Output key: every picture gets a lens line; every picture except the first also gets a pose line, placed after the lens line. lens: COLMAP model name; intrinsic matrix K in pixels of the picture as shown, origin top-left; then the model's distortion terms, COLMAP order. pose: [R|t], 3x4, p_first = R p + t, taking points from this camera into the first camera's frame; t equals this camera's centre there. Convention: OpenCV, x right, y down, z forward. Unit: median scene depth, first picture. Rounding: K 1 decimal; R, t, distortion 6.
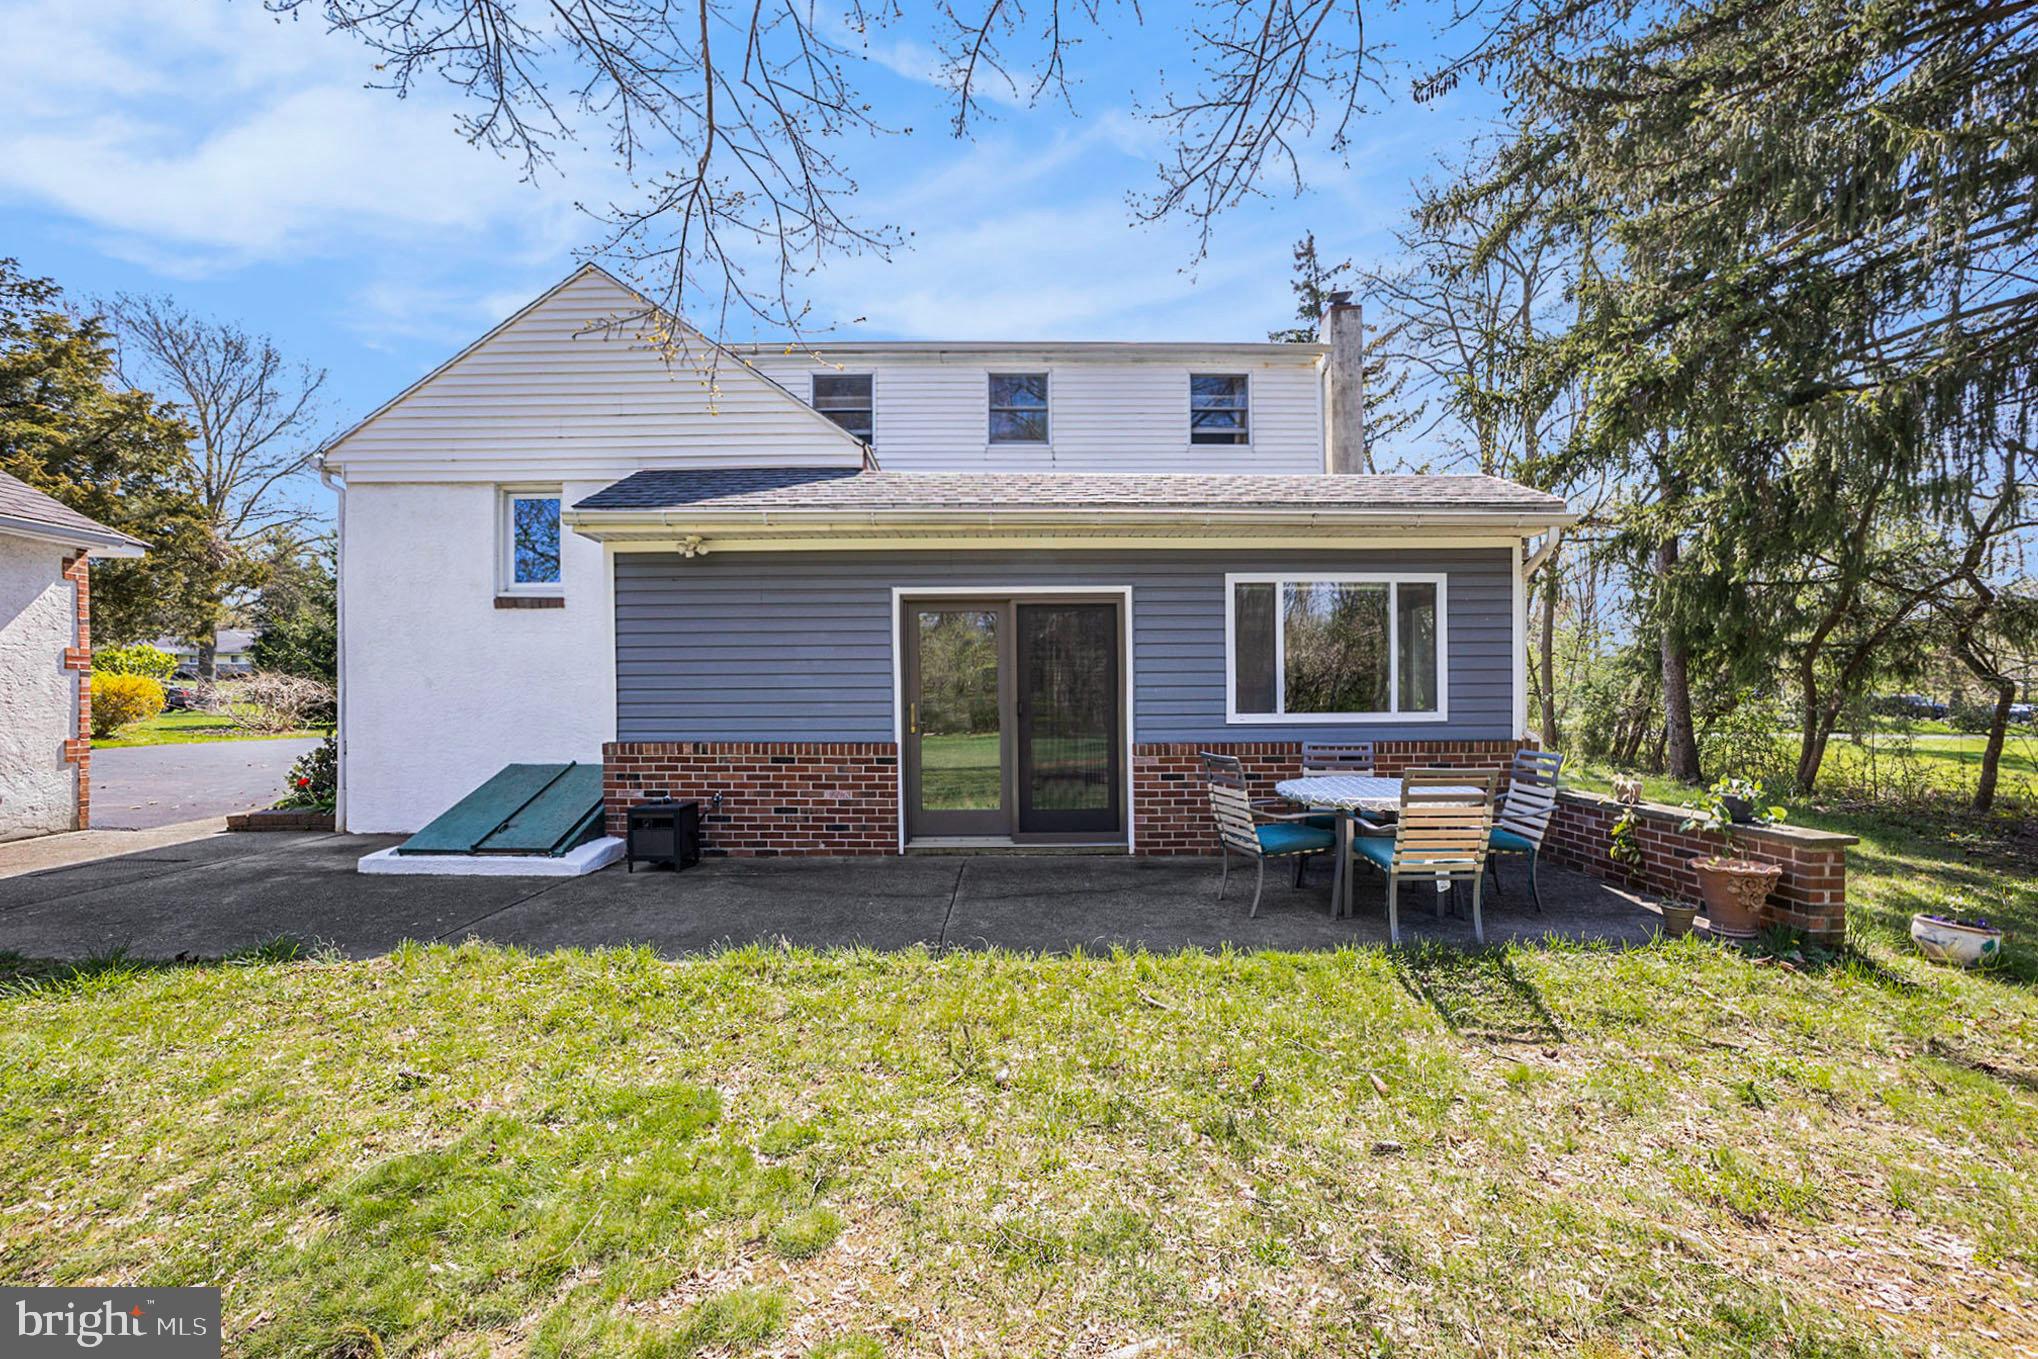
lens RADIAL K [[842.5, 0, 1015.6], [0, 842.5, 701.0], [0, 0, 1]] dist [-0.006853, -0.000011]
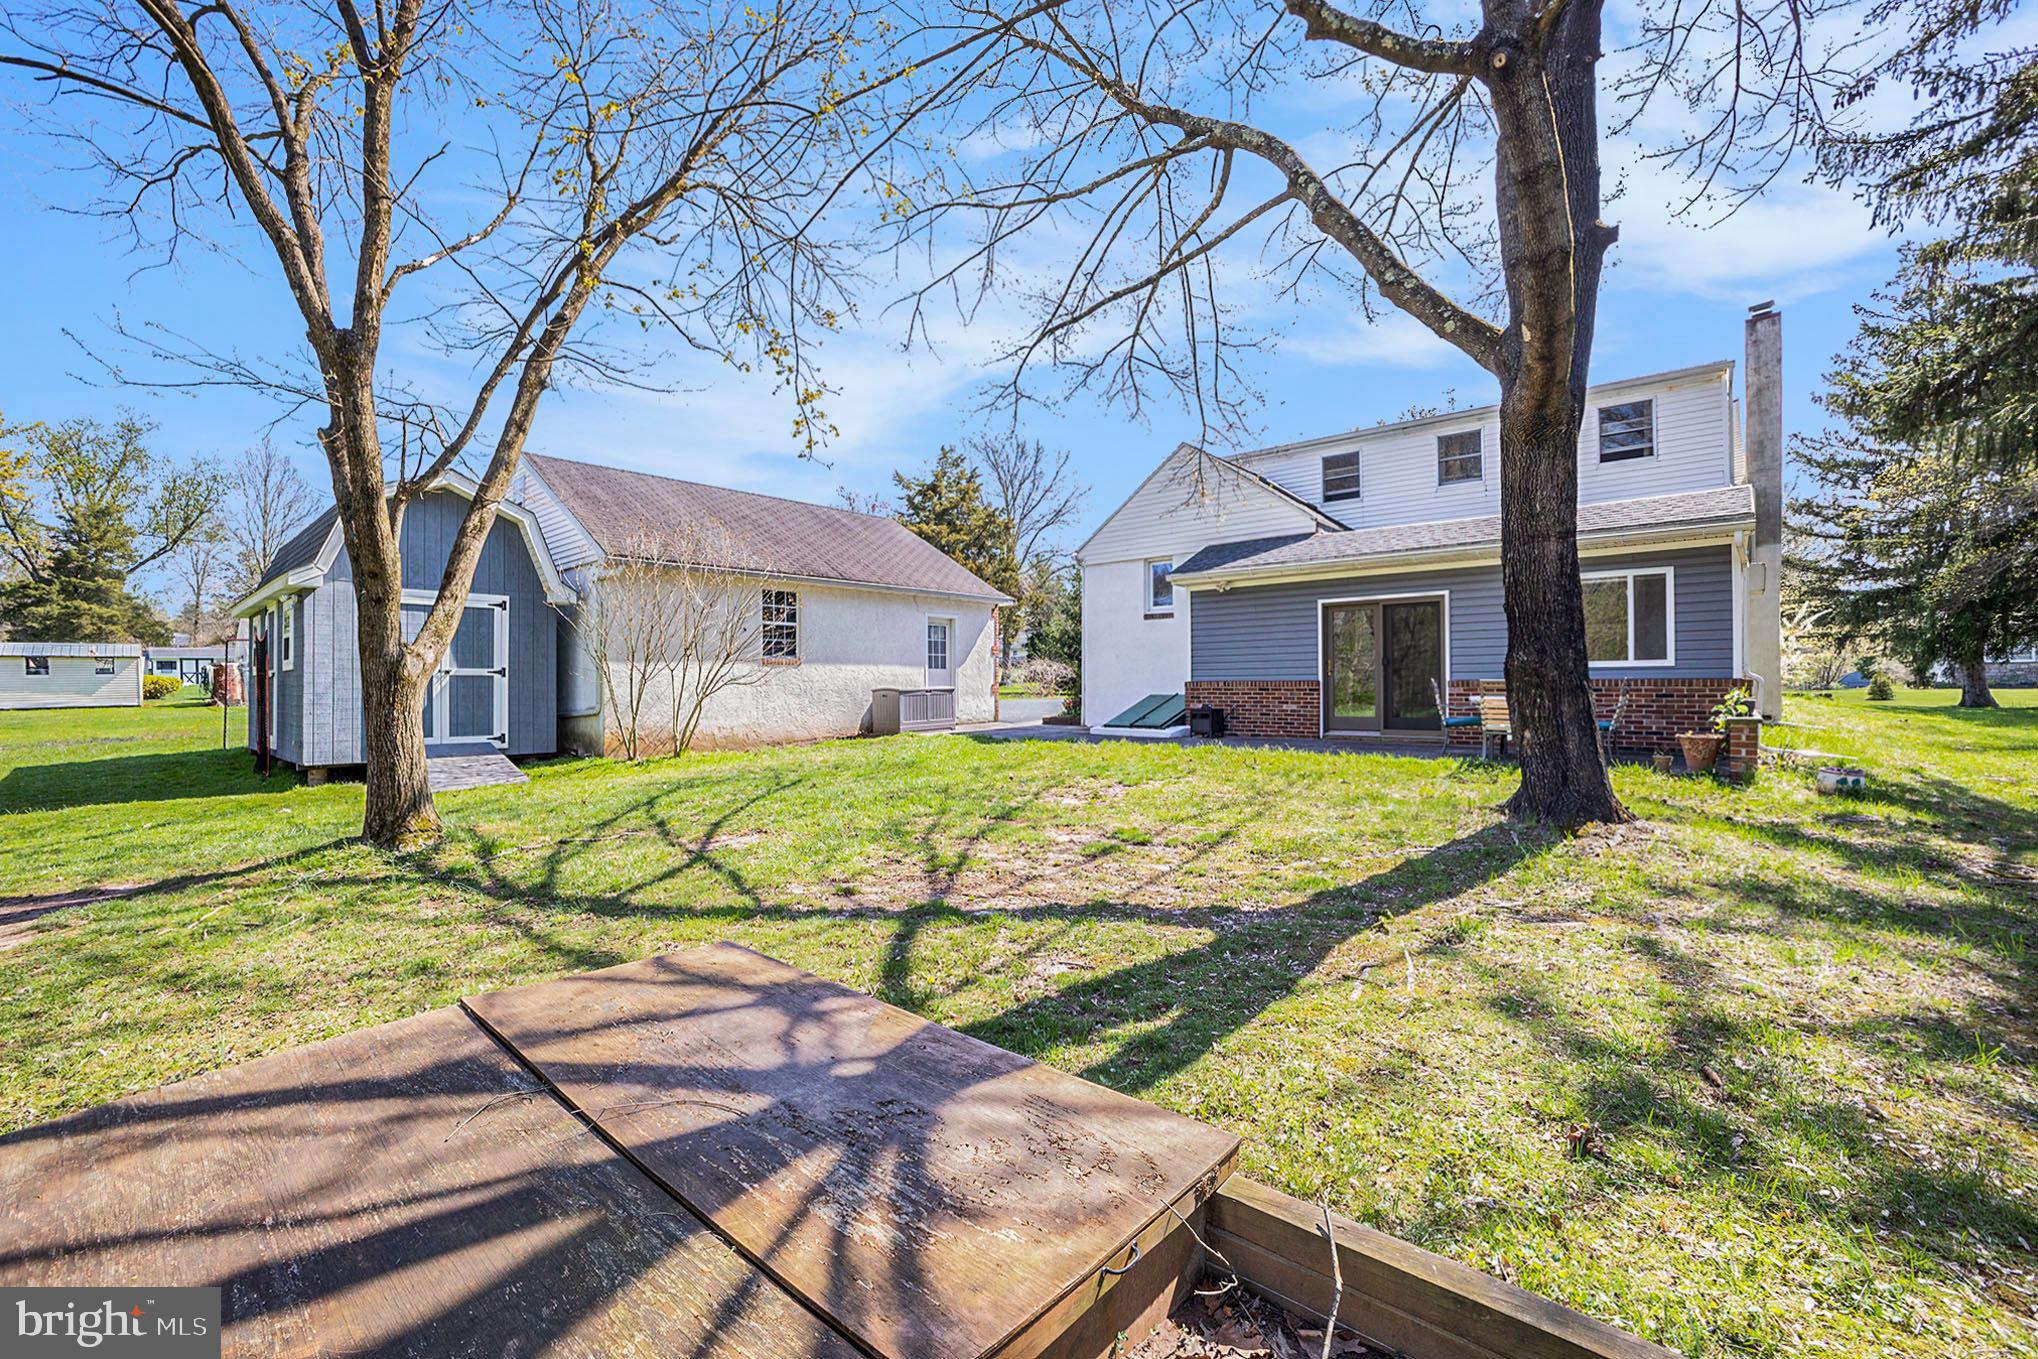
lens RADIAL K [[893.0, 0, 1019.0], [0, 893.0, 679.5], [0, 0, 1]] dist [-0.000563, 0.000145]
pose [[0.740591, -0.005880, -0.671930, 0.640641], [0.000820, 0.999969, -0.007846, 0.053502], [0.671955, 0.005260, 0.740573, -0.848319]]
